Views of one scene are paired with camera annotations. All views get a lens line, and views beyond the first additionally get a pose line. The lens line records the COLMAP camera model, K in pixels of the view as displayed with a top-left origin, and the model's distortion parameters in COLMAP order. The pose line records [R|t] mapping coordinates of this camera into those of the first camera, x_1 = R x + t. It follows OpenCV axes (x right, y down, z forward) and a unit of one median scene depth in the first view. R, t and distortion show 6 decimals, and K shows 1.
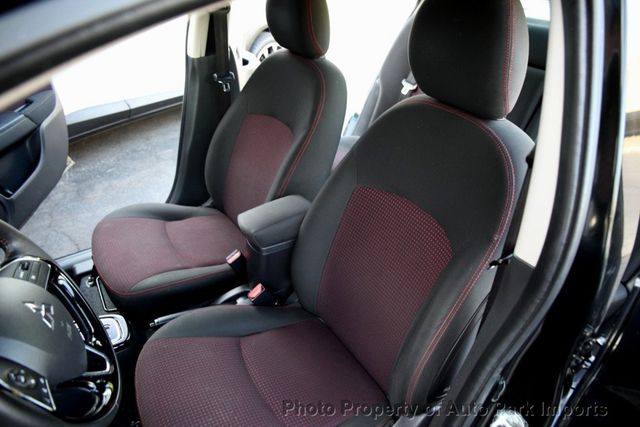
lens RADIAL K [[446.5, 0, 319.9], [0, 446.5, 234.4], [0, 0, 1]] dist [0.003330, 0.003033]
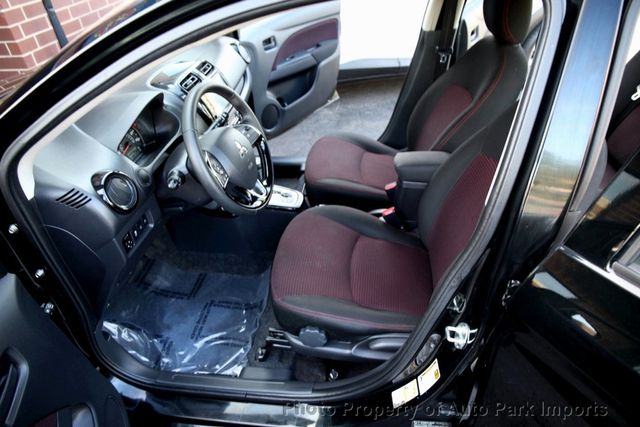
lens RADIAL K [[436.4, 0, 320.0], [0, 436.4, 213.5], [0, 0, 1]] dist [-0.000449, -0.000250]
pose [[0.797729, 0.346295, -0.493668, 0.260544], [-0.332267, 0.935600, 0.119379, 0.036532], [0.503216, 0.068797, 0.861418, -0.166490]]
